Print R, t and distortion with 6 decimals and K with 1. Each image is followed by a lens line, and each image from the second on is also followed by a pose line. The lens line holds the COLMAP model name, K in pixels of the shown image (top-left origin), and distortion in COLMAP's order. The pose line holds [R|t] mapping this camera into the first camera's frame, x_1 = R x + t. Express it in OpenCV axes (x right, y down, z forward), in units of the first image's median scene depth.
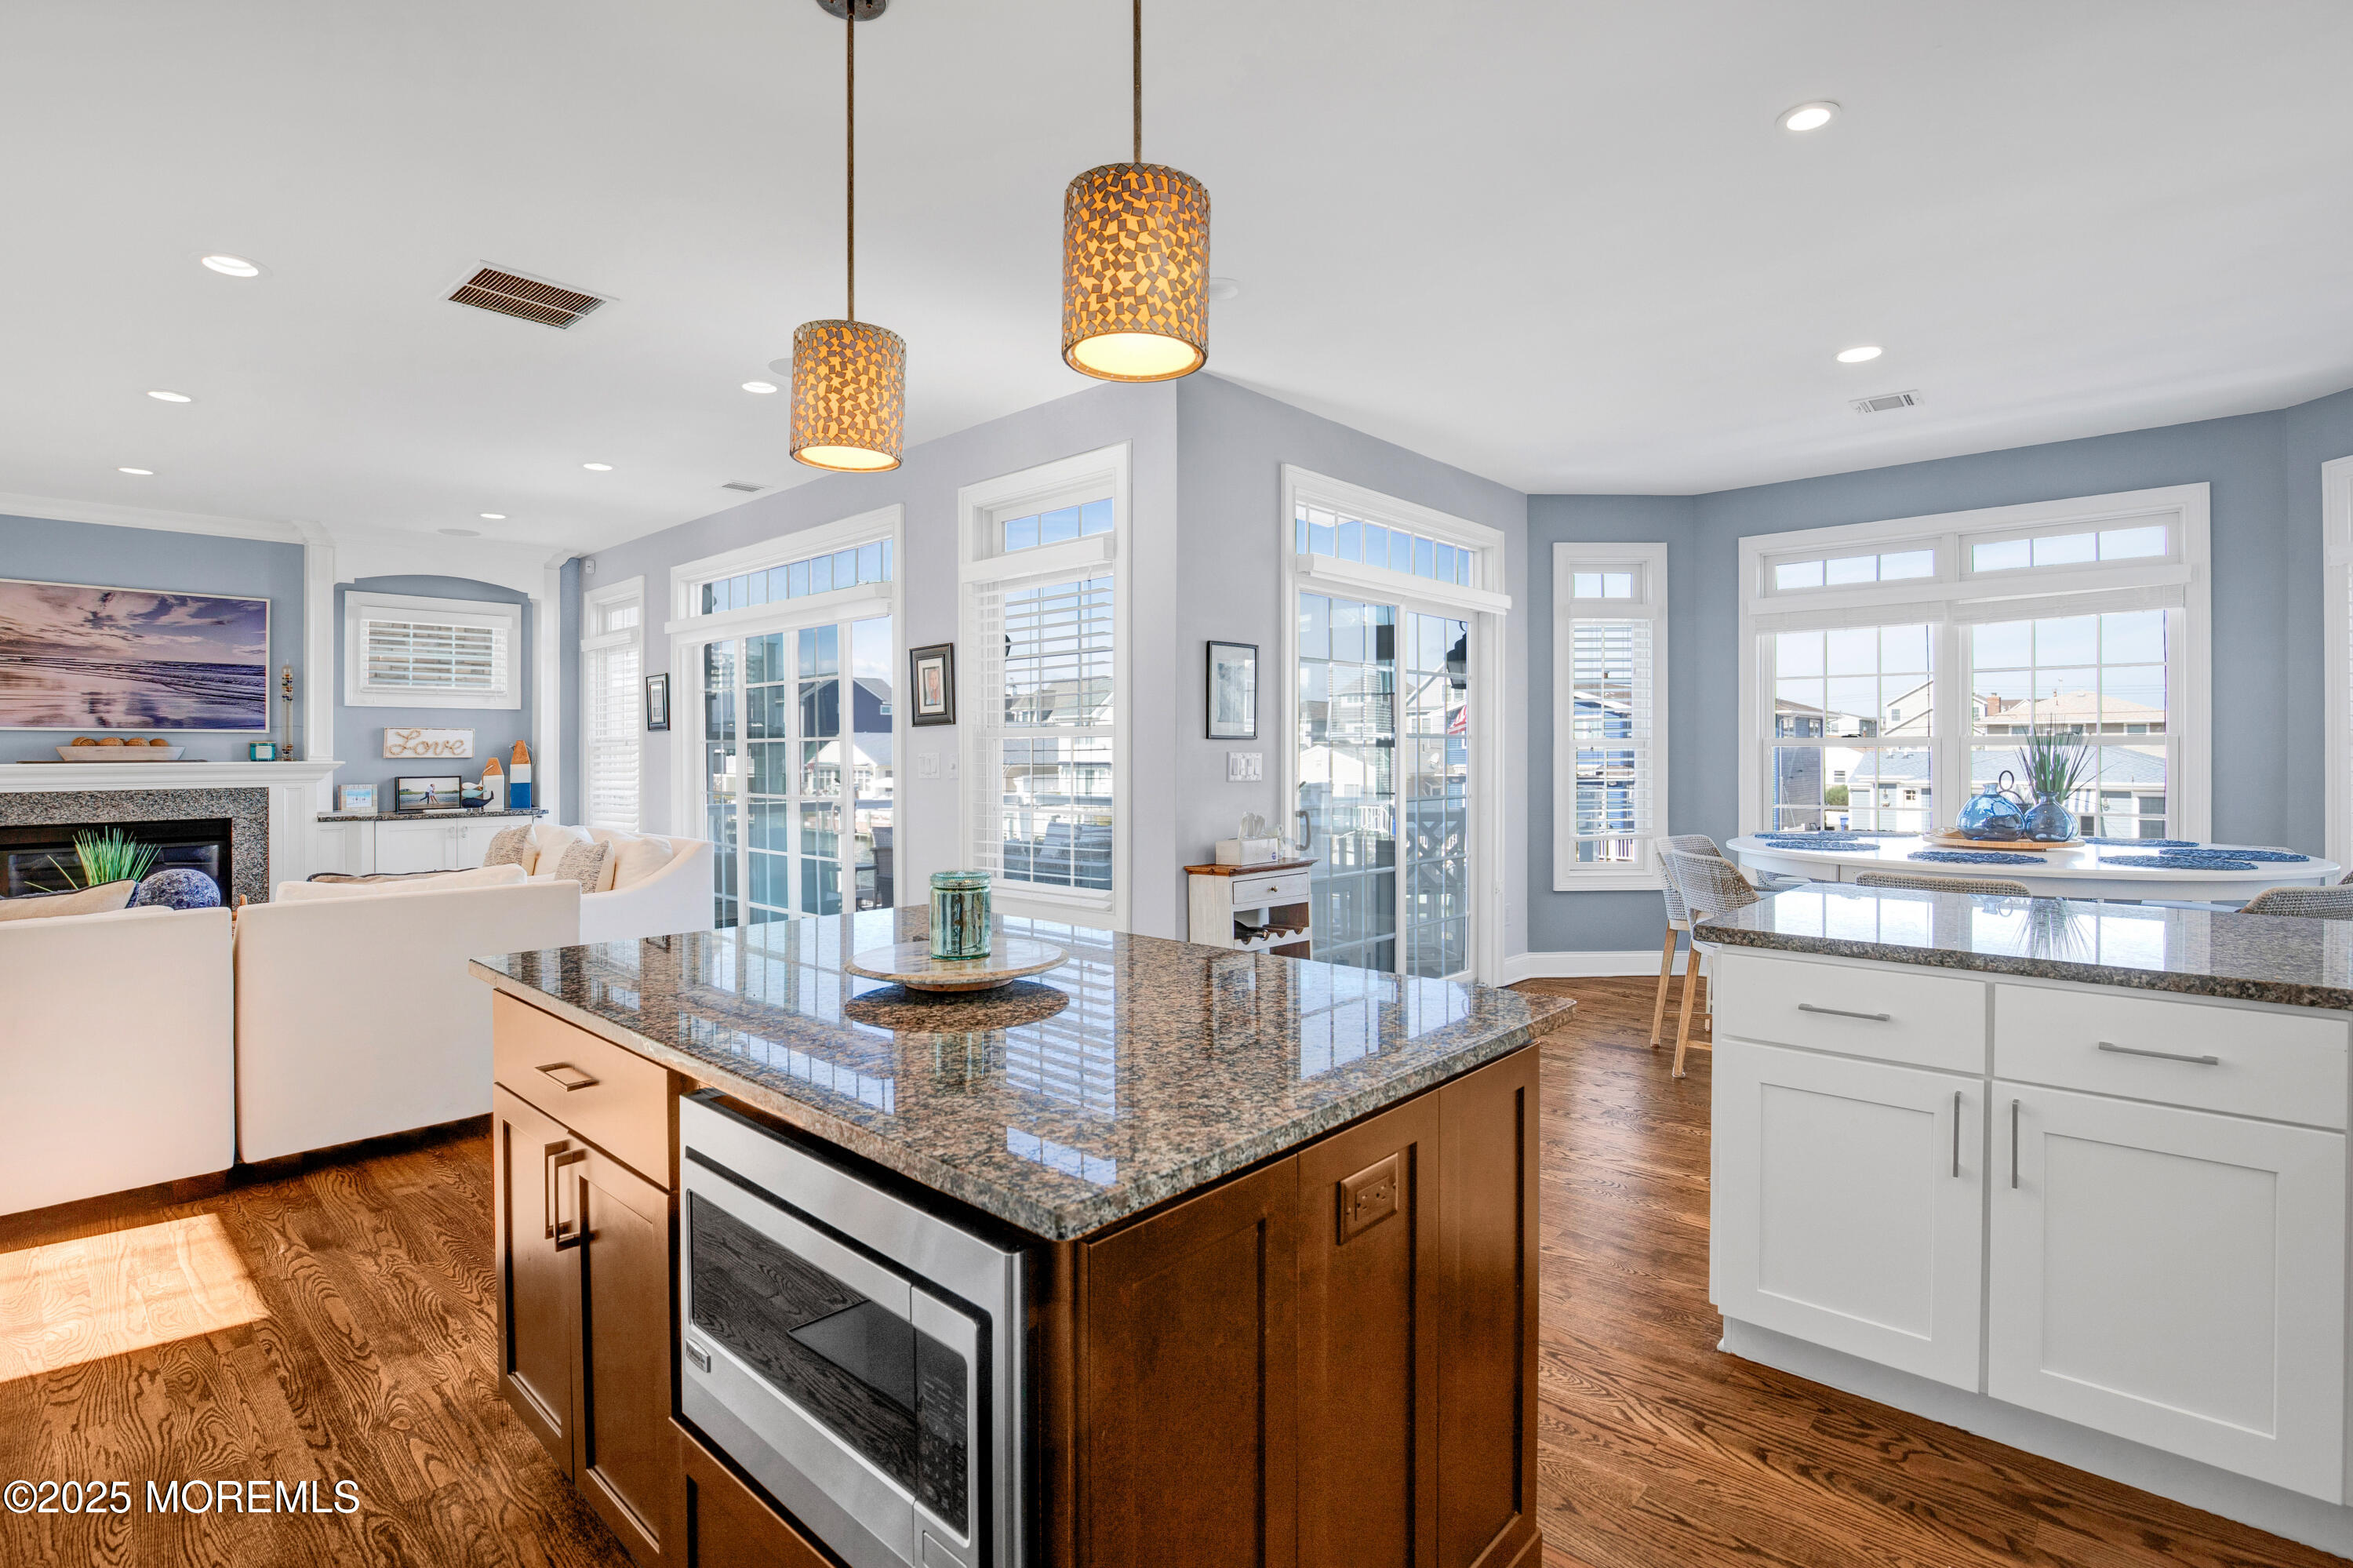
lens RADIAL K [[1130.3, 0, 1154.3], [0, 1130.3, 772.6], [0, 0, 1]] dist [-0.010950, 0.003051]
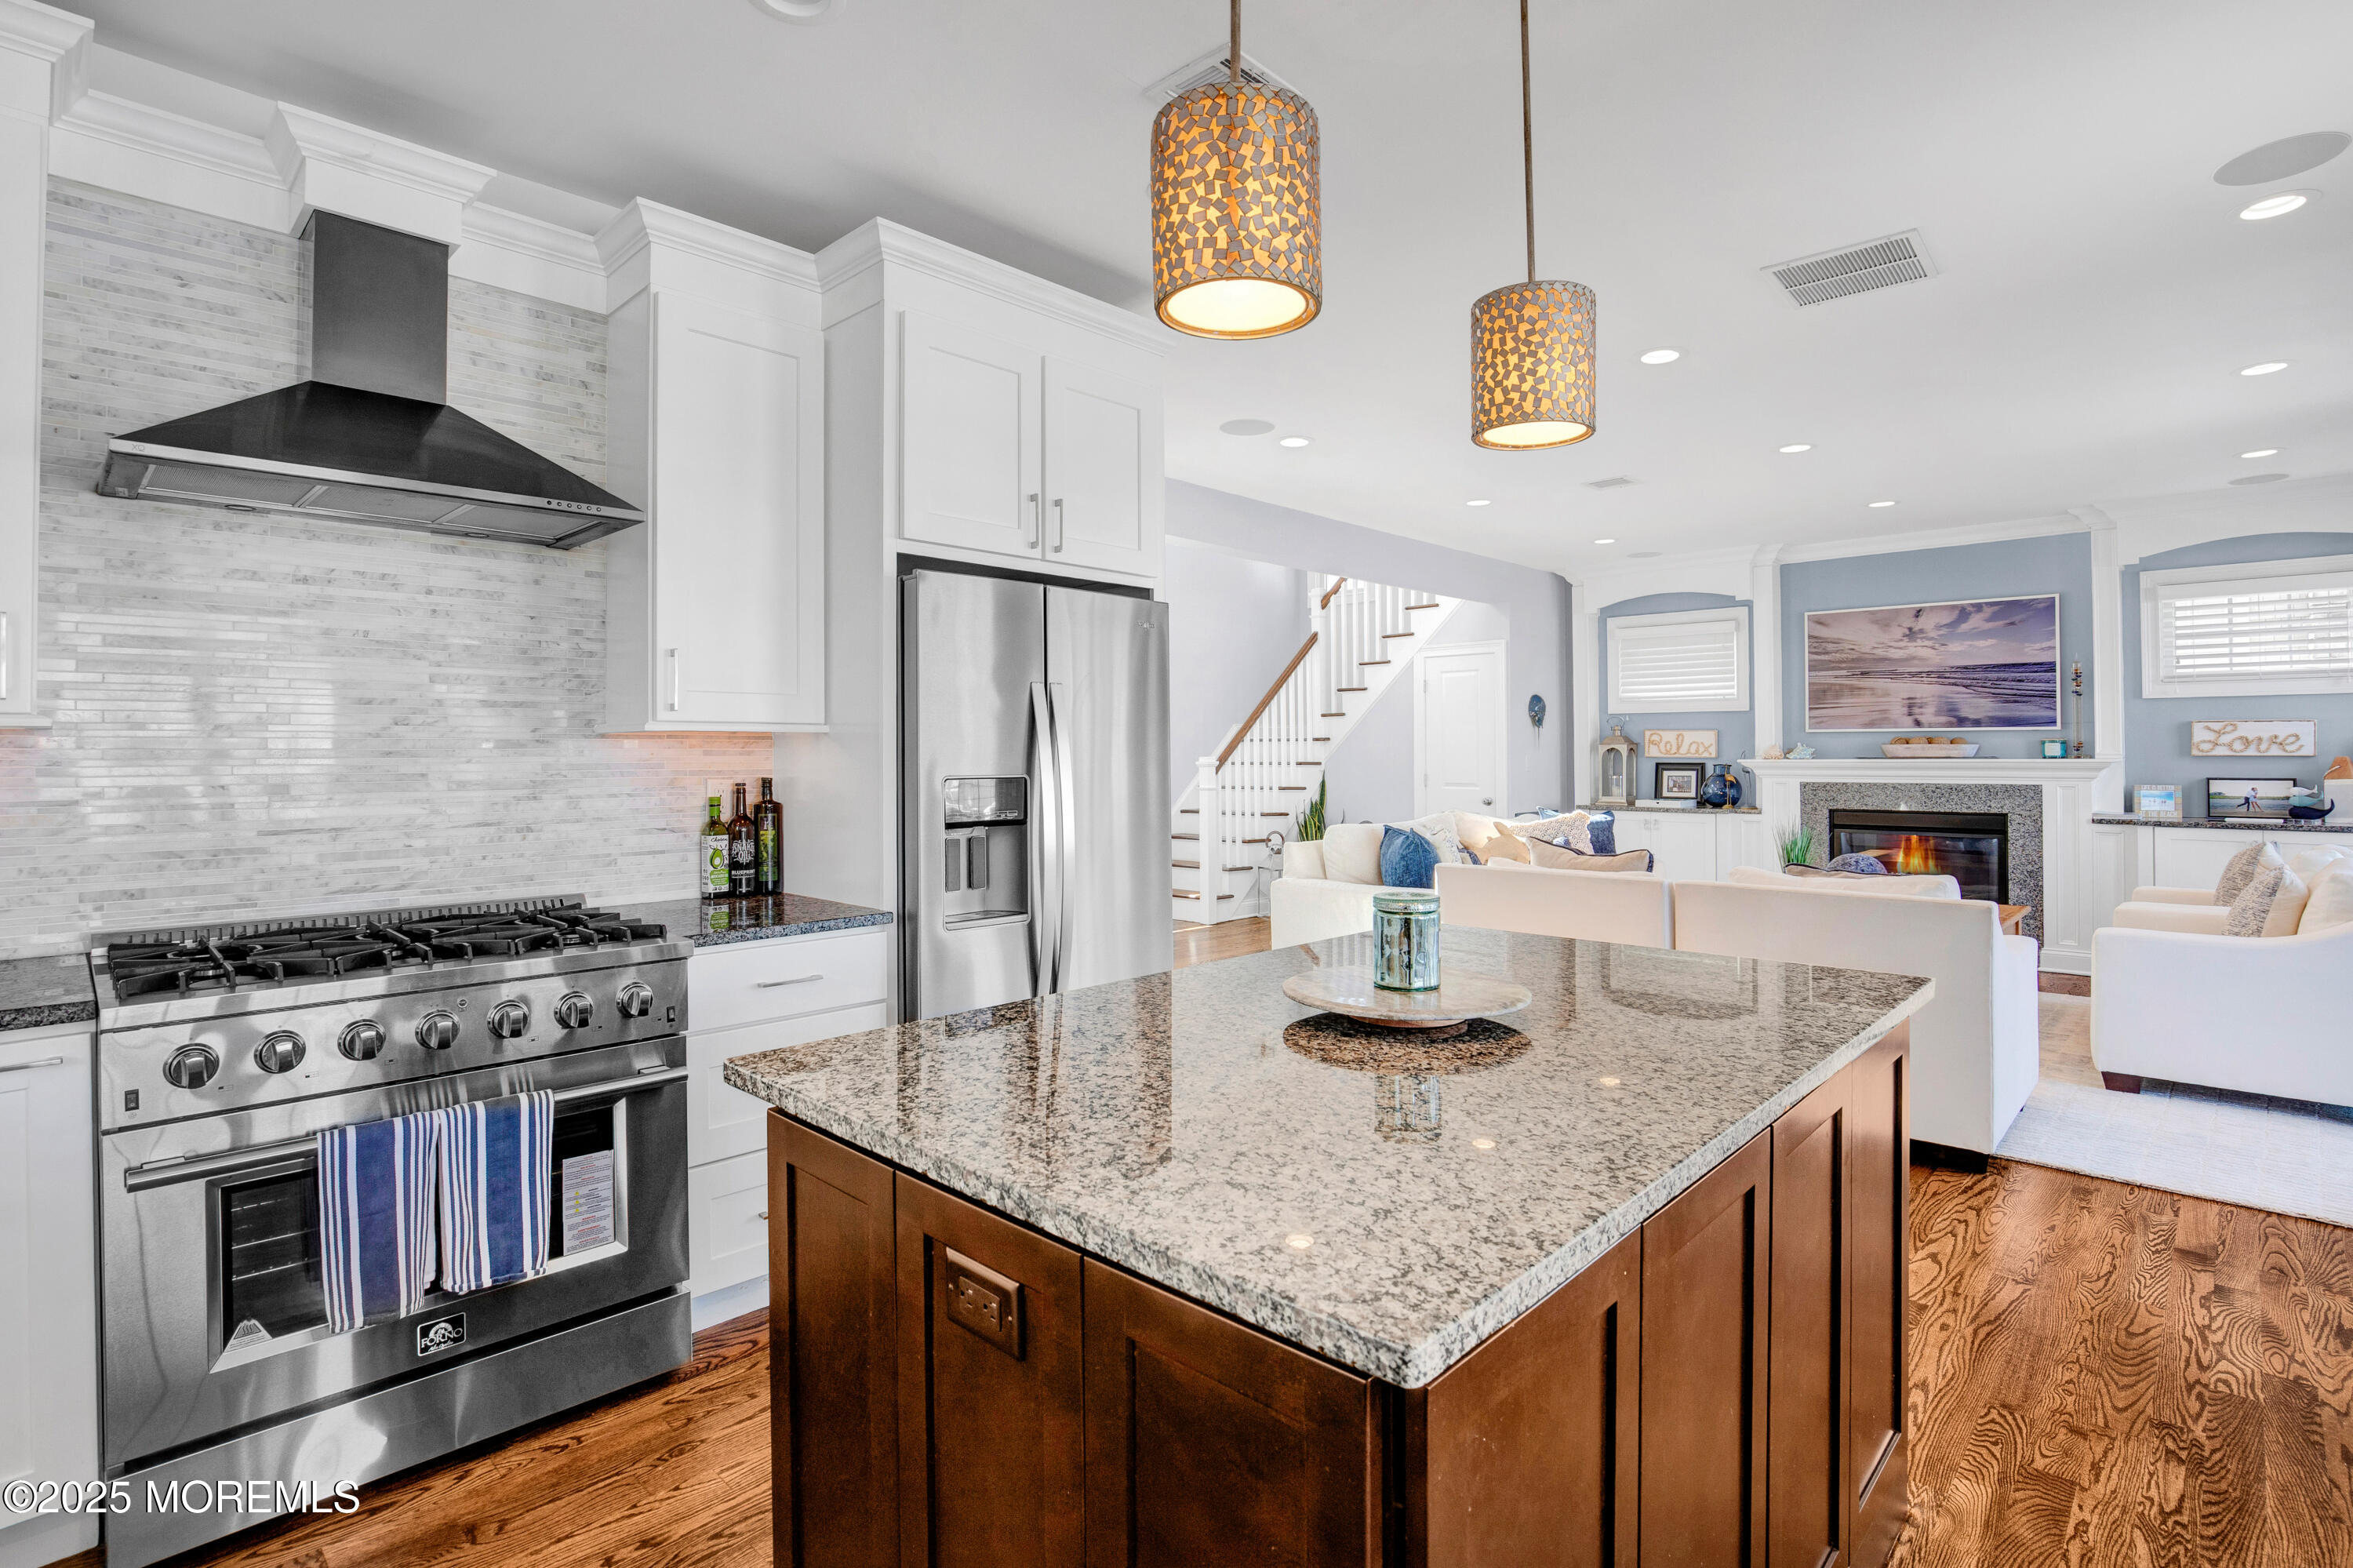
lens RADIAL K [[1130.3, 0, 1162.3], [0, 1130.3, 765.9], [0, 0, 1]] dist [-0.010950, 0.003051]
pose [[-0.014159, 0.015275, -0.999783, 0.218623], [-0.015219, 0.999764, 0.015490, -0.007363], [0.999784, 0.015435, -0.013923, 0.244771]]
